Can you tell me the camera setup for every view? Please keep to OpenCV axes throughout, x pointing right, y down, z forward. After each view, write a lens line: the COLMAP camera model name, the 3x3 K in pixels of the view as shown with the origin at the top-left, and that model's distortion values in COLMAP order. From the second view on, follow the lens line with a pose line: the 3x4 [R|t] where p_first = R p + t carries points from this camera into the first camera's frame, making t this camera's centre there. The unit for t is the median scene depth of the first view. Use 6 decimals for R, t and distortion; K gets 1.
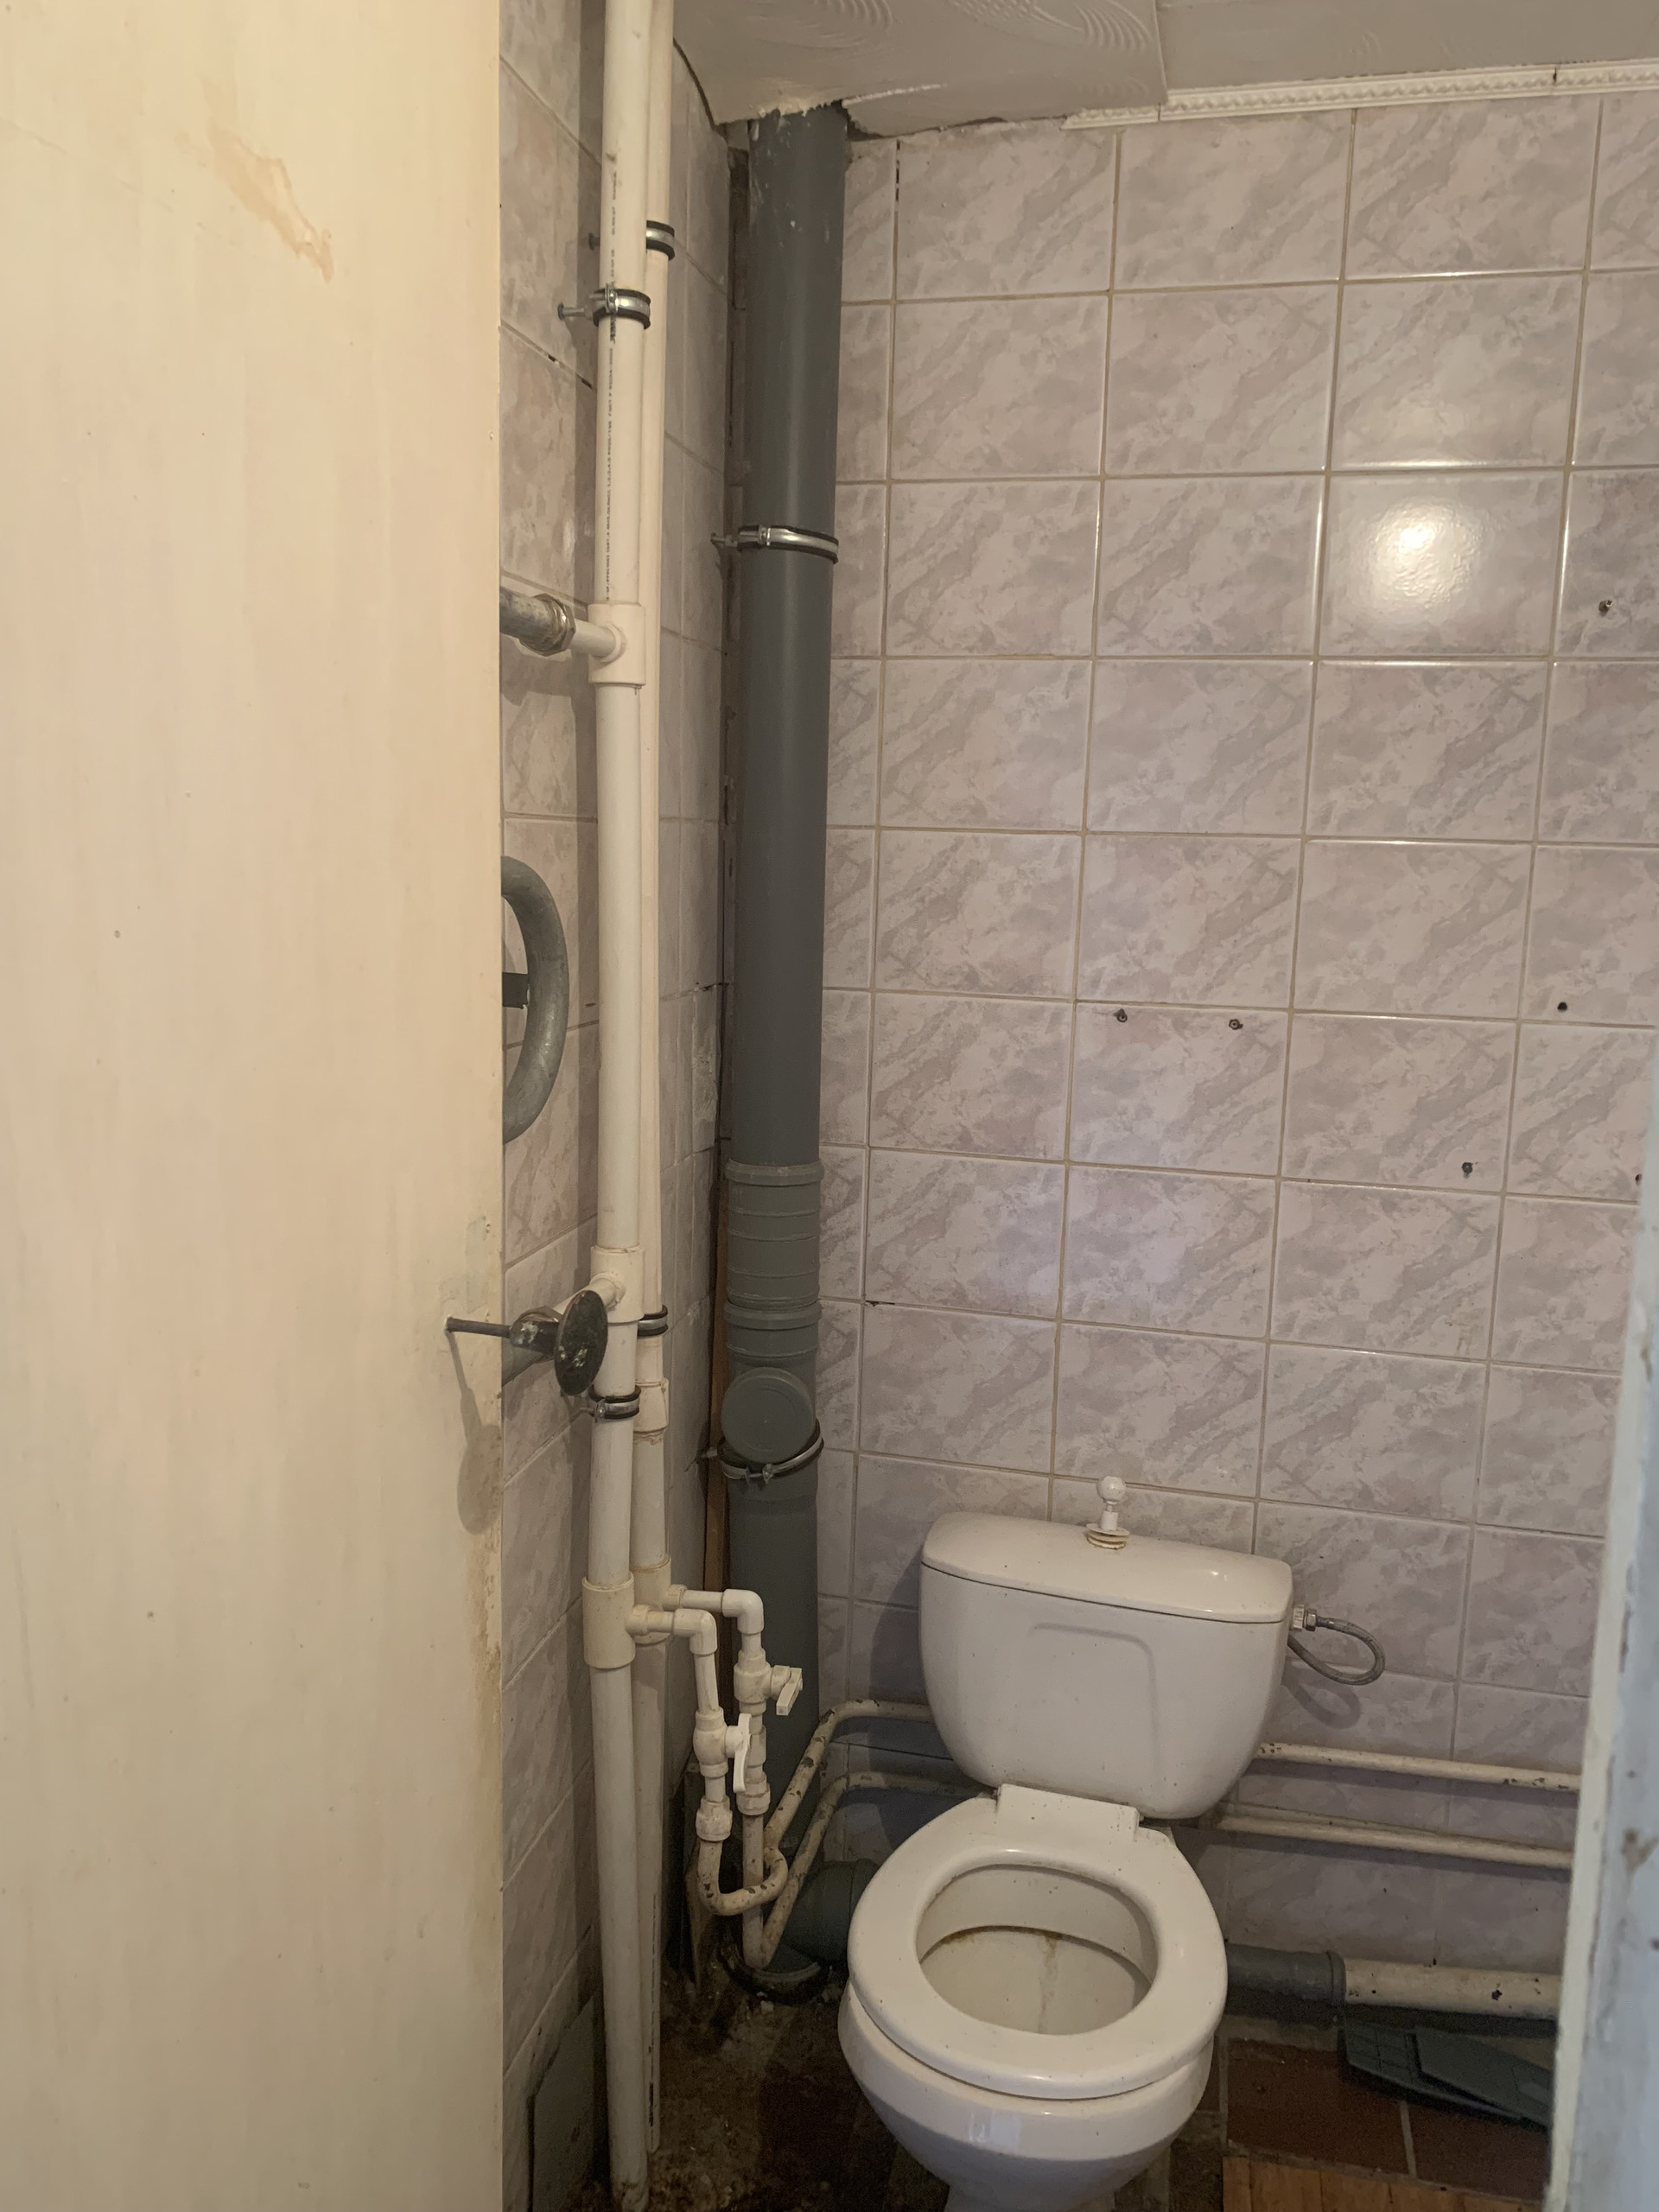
lens RADIAL K [[1753.7, 0, 823.6], [0, 1753.7, 1101.4], [0, 0, 1]] dist [0.026463, -0.033441]
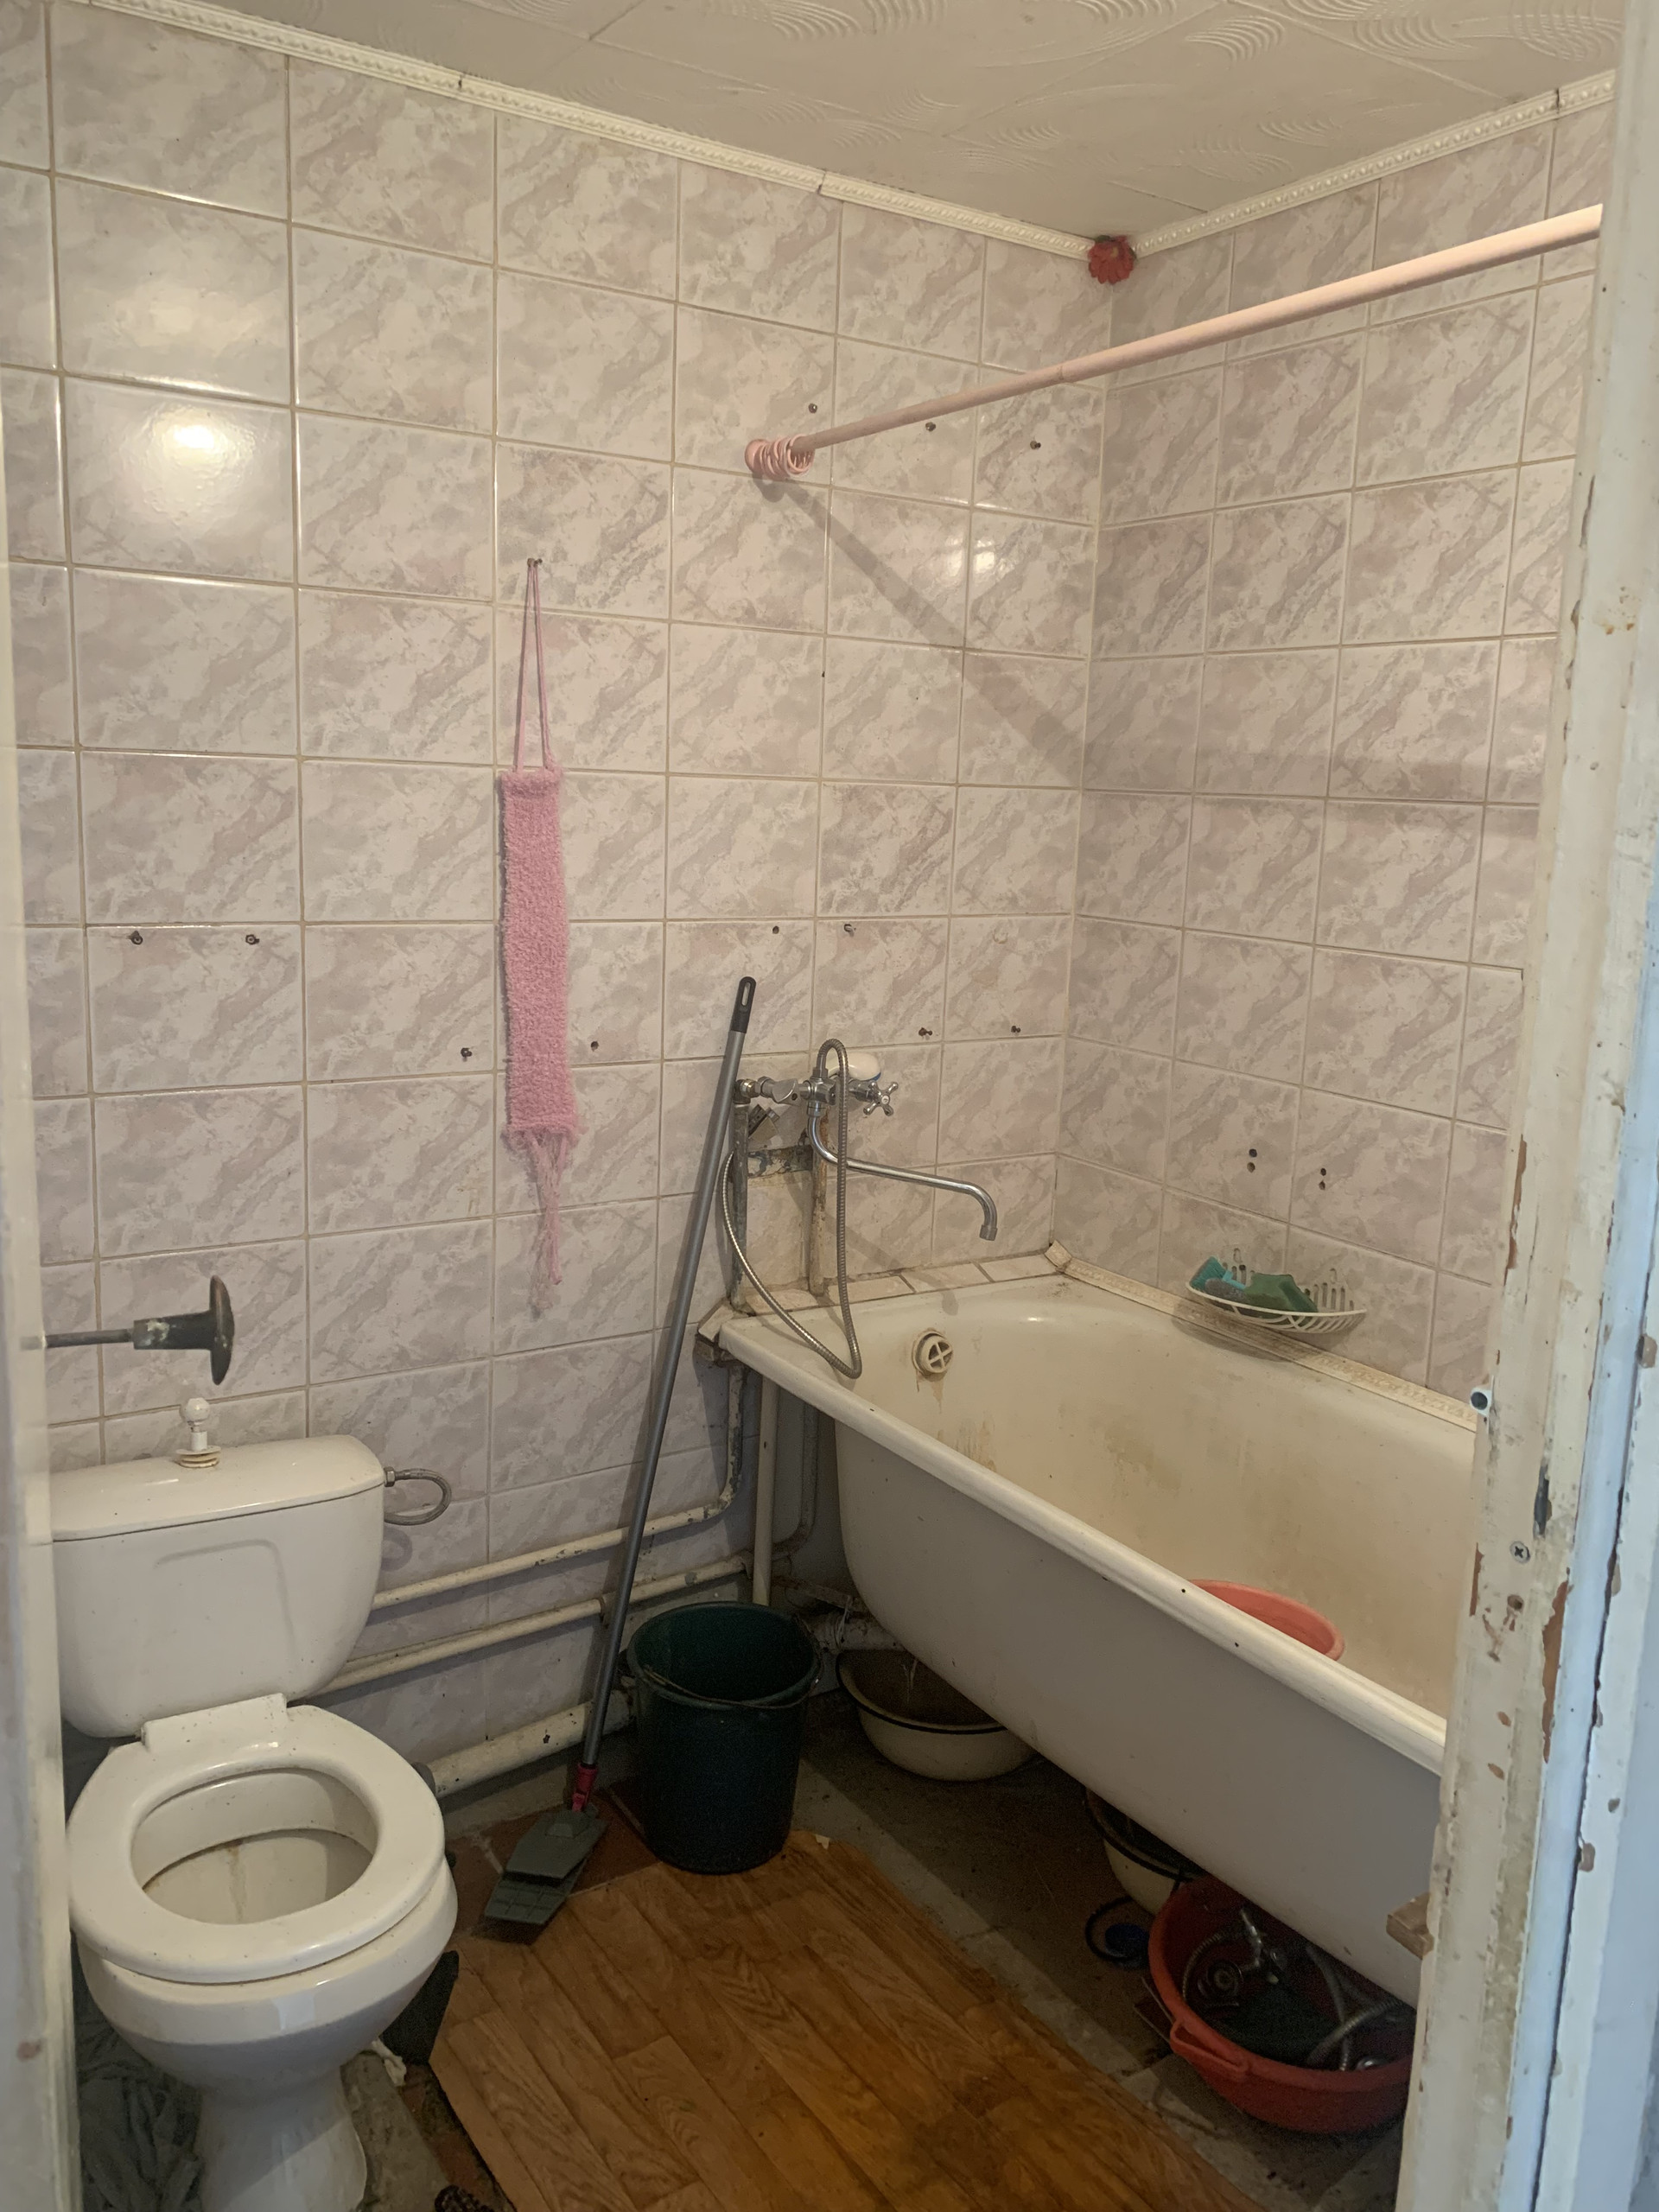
lens RADIAL K [[1753.7, 0, 818.6], [0, 1753.7, 1105.0], [0, 0, 1]] dist [0.026463, -0.033441]
pose [[0.680412, -0.133390, 0.720588, -0.298001], [0.091264, 0.991064, 0.097283, -0.017788], [-0.727125, -0.000429, 0.686505, 0.049653]]
